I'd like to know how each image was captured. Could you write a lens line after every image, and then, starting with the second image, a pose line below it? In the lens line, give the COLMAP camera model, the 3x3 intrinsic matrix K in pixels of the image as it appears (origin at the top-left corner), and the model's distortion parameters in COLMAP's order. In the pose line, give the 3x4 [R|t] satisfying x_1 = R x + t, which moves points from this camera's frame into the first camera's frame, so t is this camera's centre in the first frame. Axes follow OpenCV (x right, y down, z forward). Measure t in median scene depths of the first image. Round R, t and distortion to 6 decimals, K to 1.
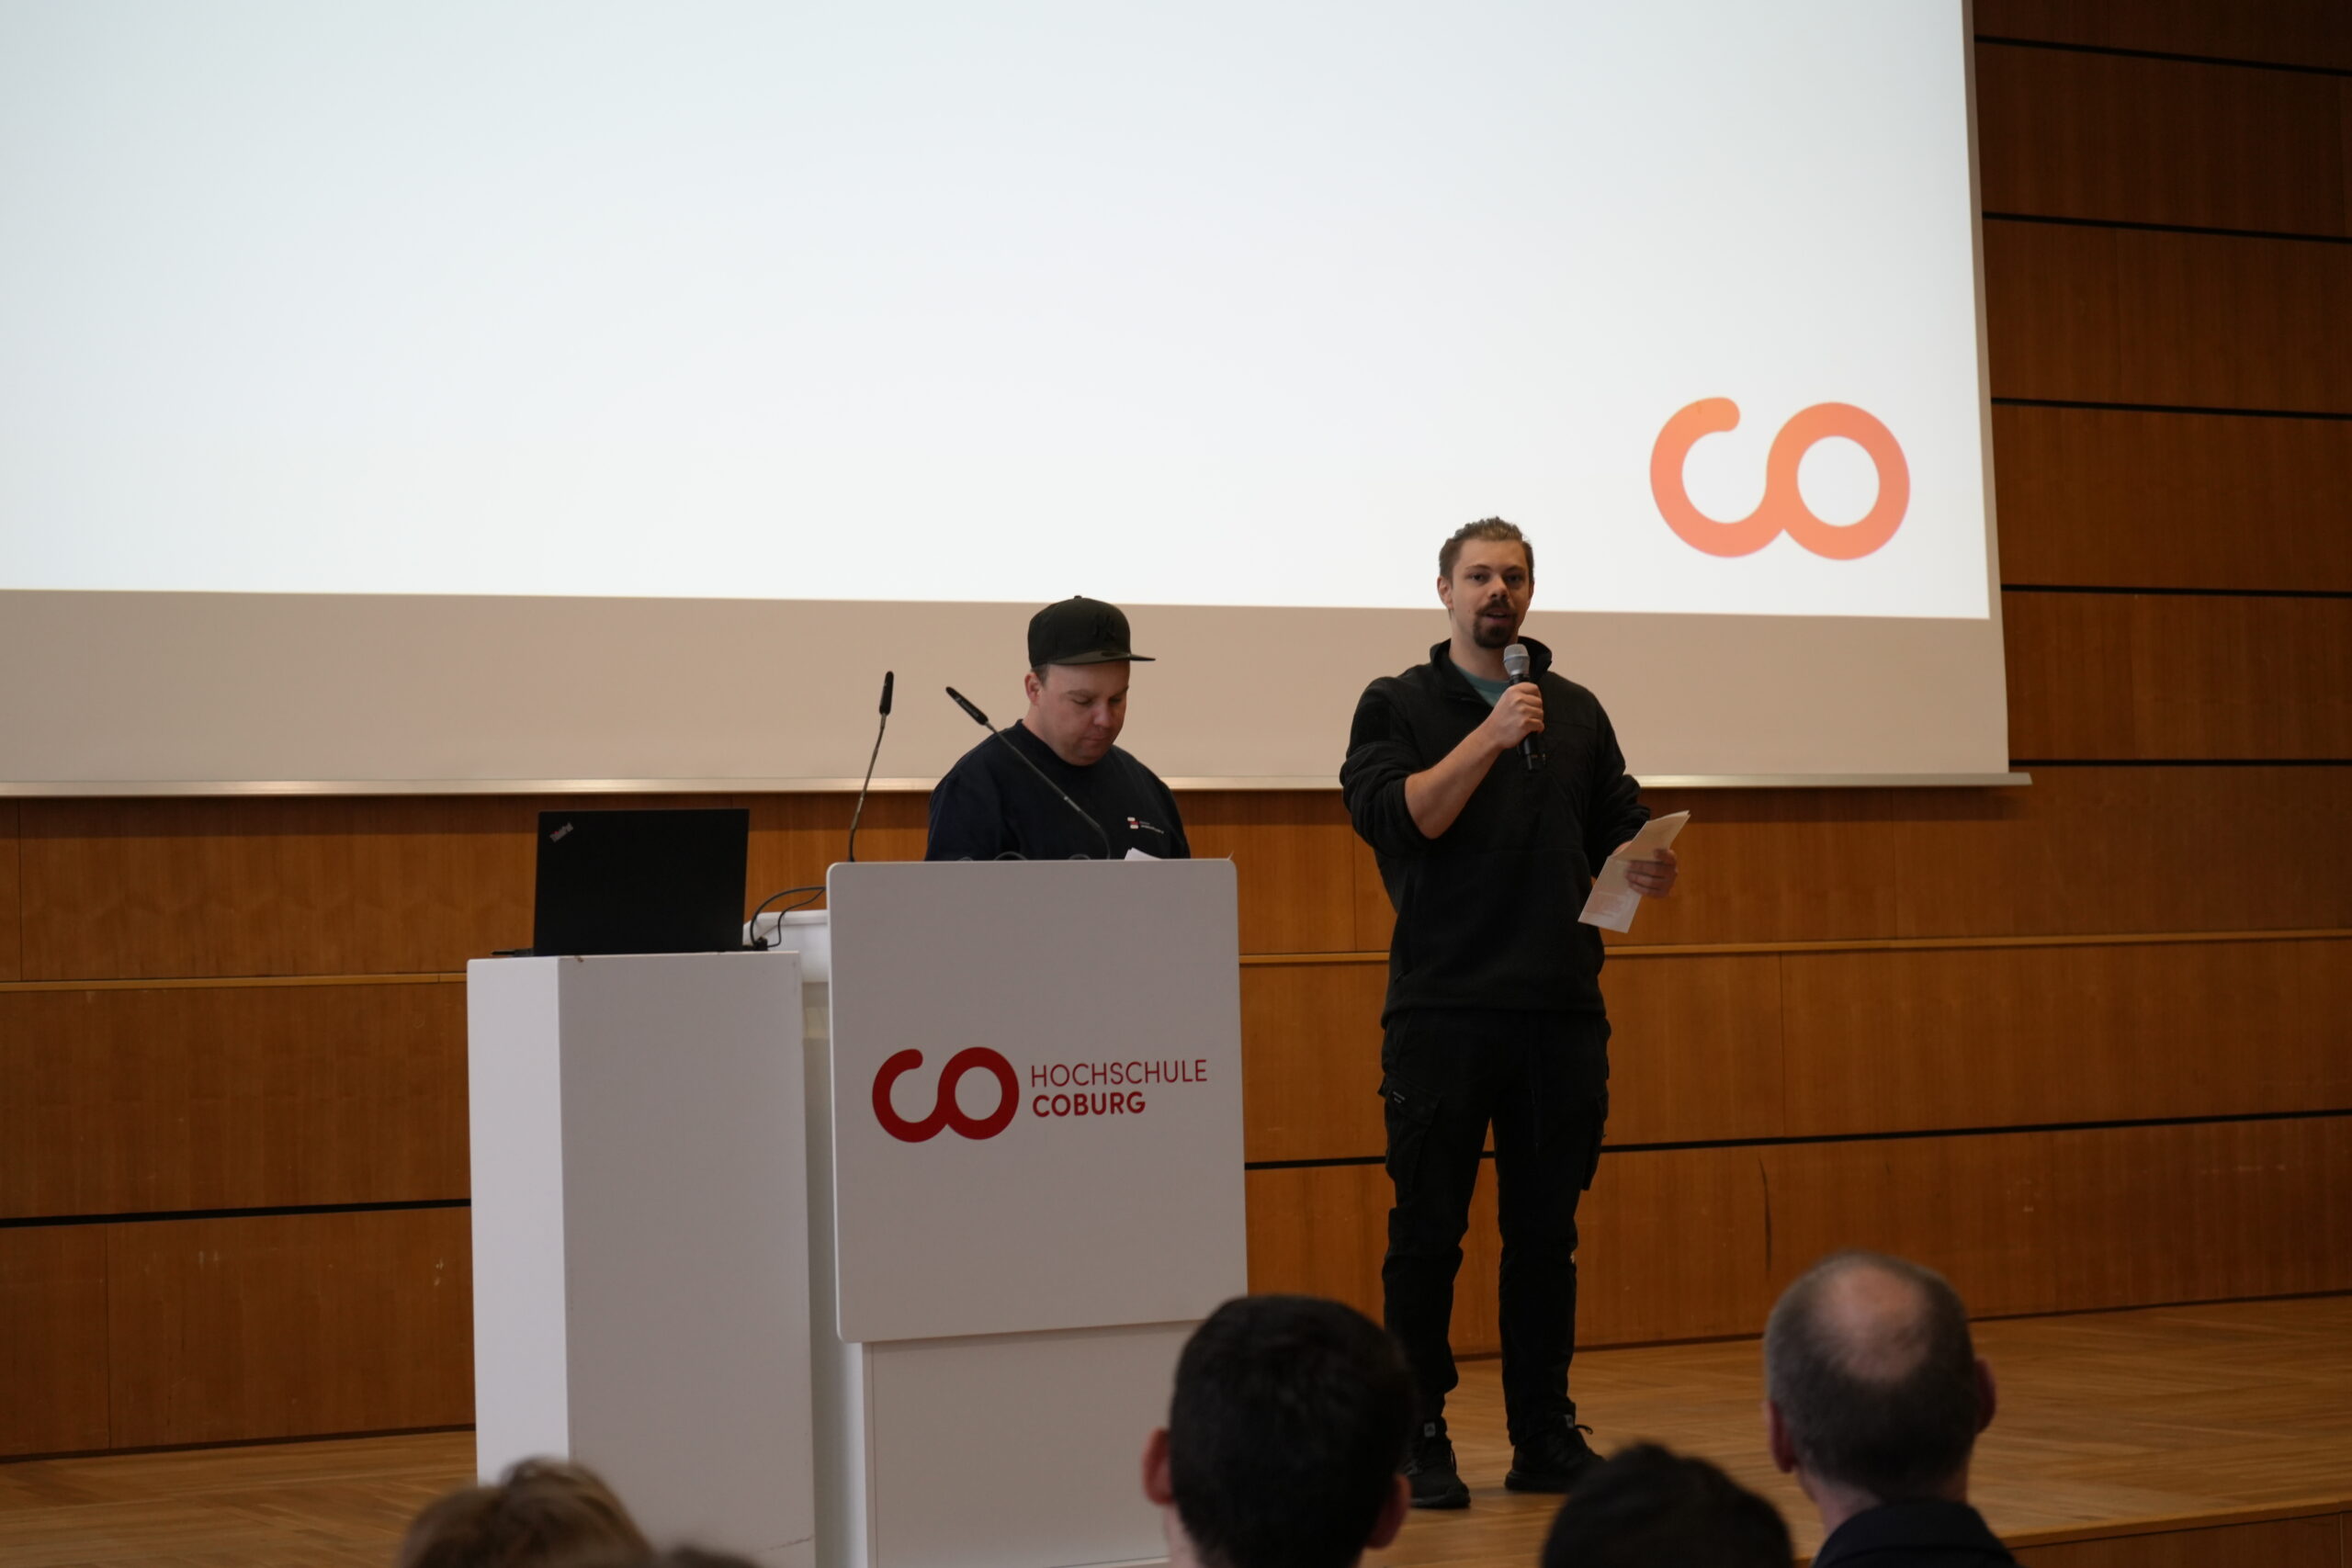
lens RADIAL K [[4718.4, 0, 1239.1], [0, 4718.4, 736.8], [0, 0, 1]] dist [-0.088638, 0.000000]
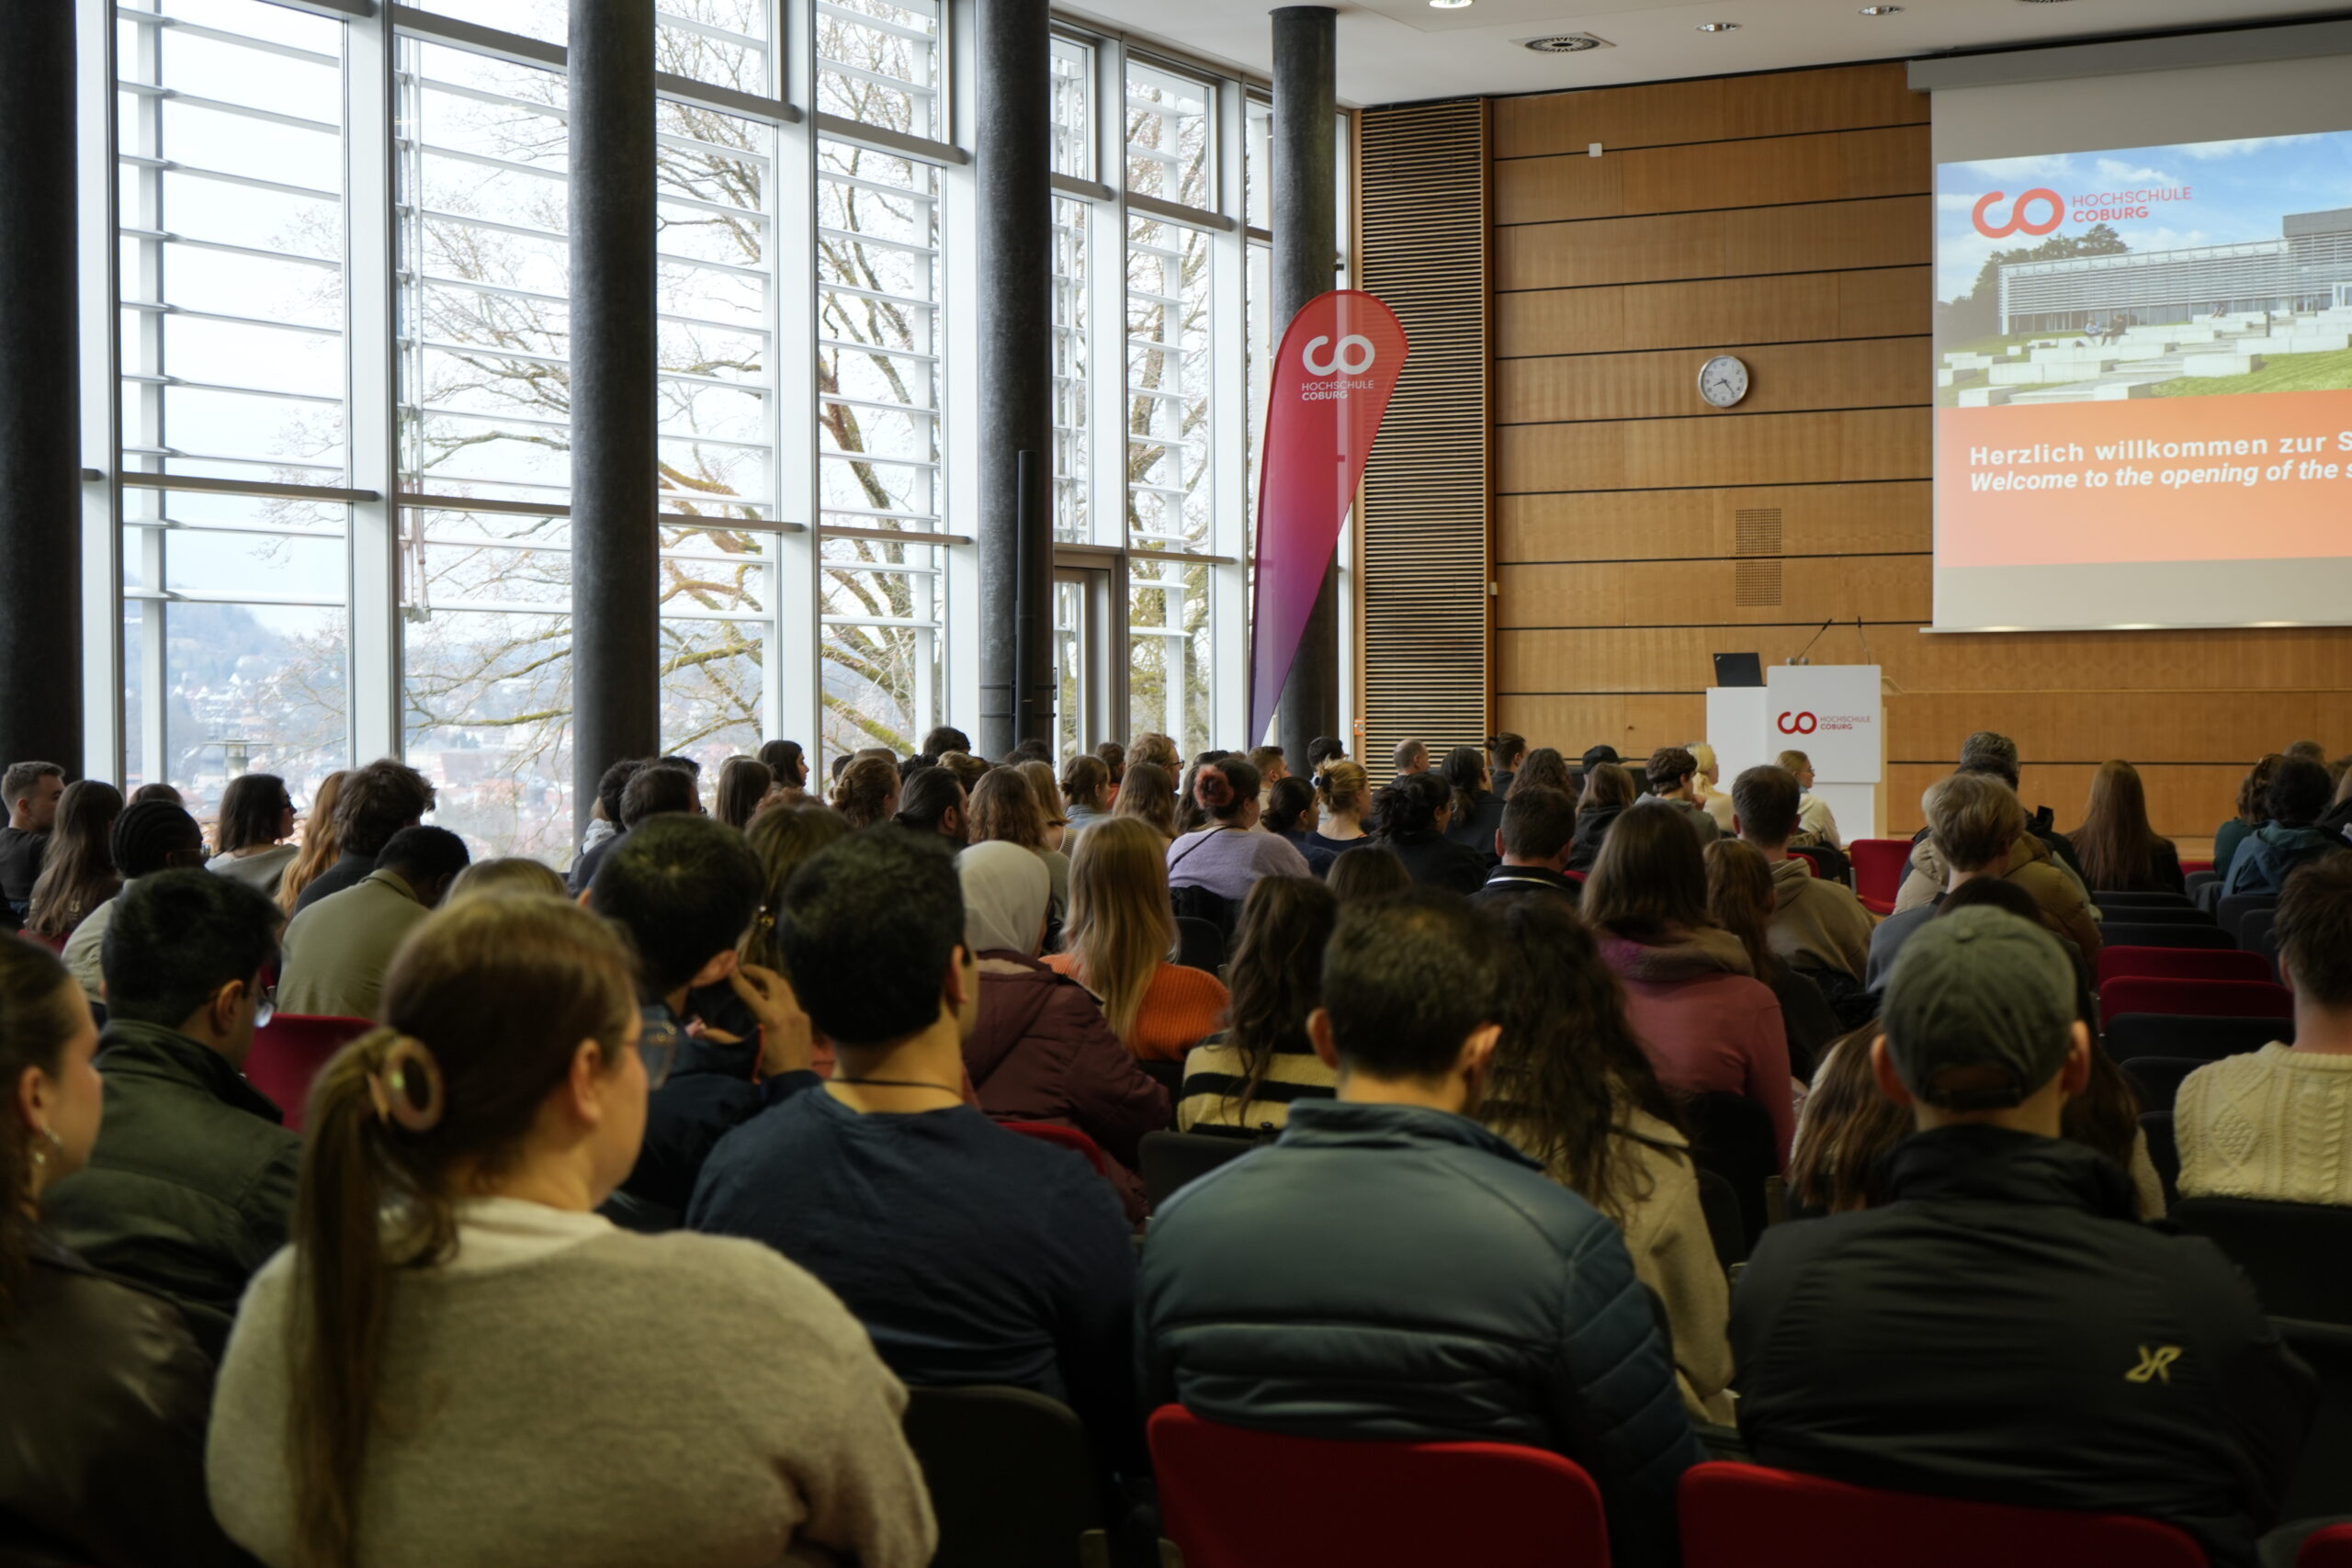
lens RADIAL K [[3526.0, 0, 1175.0], [0, 3526.0, 783.3], [0, 0, 1]] dist [0.003118, 0.000000]
pose [[0.539639, 0.040787, -0.840908, 1.613716], [0.033198, 0.997018, 0.069663, -0.075940], [0.841242, -0.065509, 0.536676, -0.813749]]
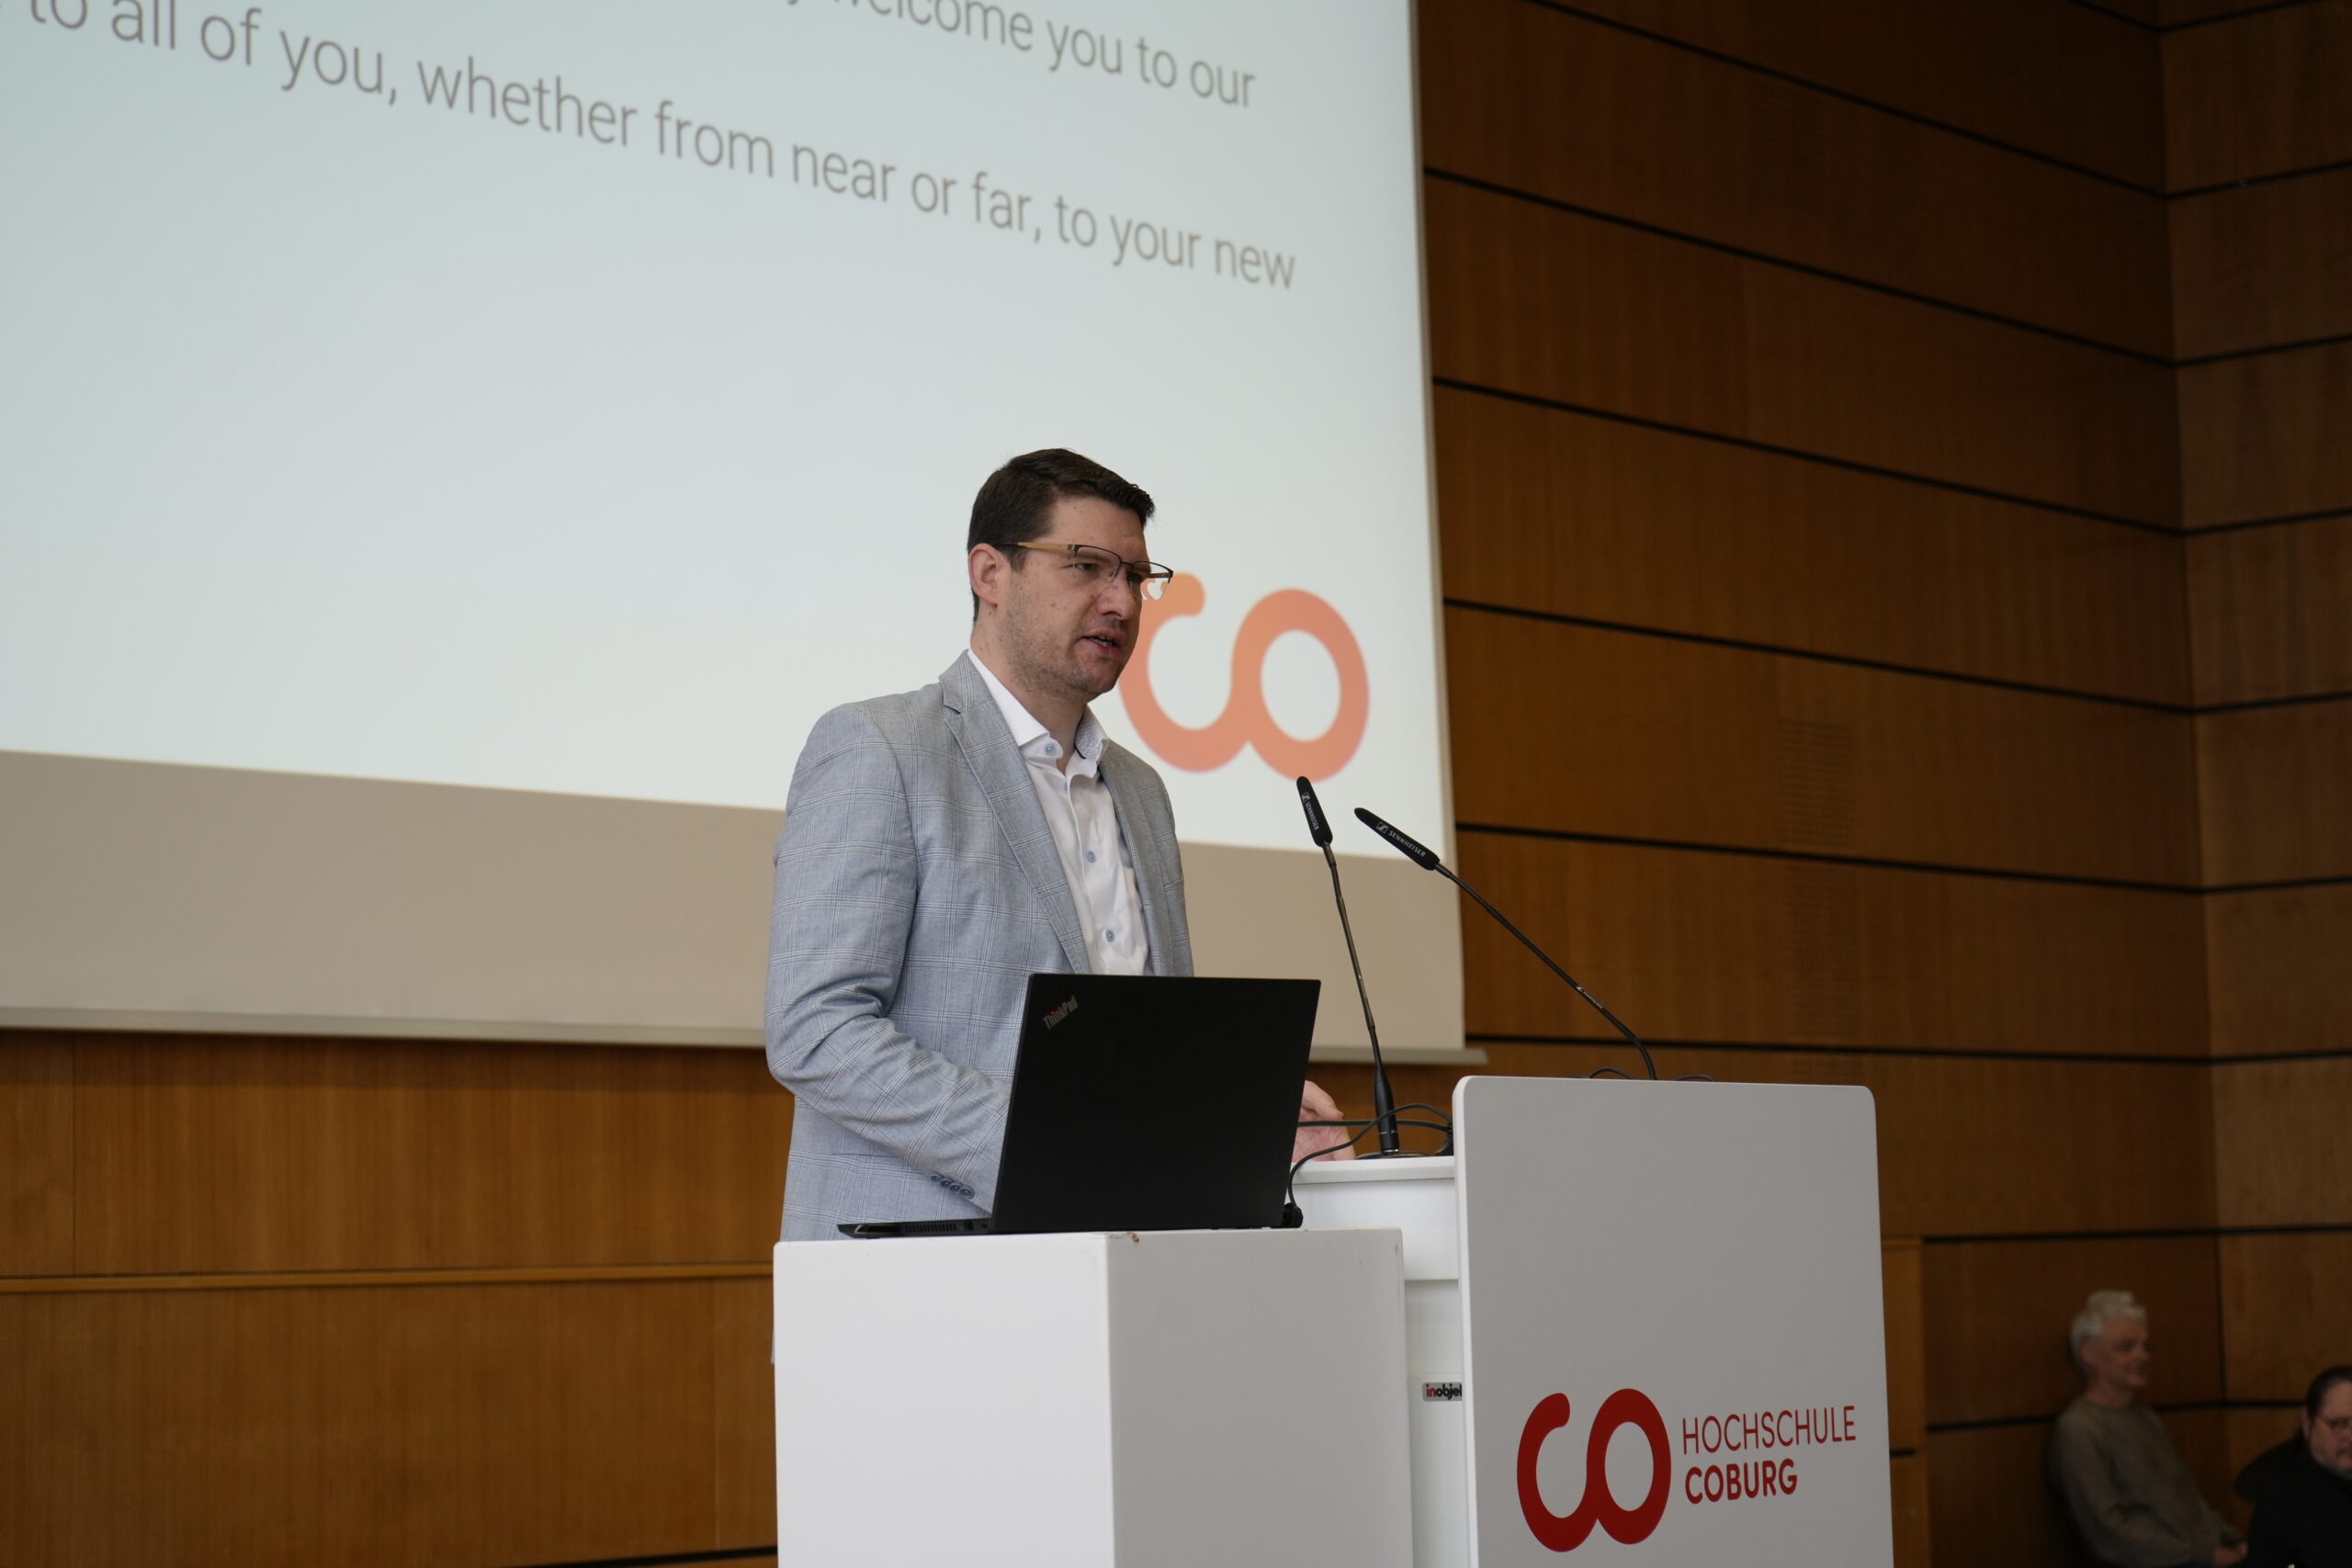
lens RADIAL K [[4718.4, 0, 1175.0], [0, 4718.4, 776.7], [0, 0, 1]] dist [-0.088638, 0.000000]
pose [[0.940198, 0.037169, 0.338595, -0.225296], [-0.015943, 0.997741, -0.065256, 0.019999], [-0.340256, 0.055955, 0.938667, 0.322646]]
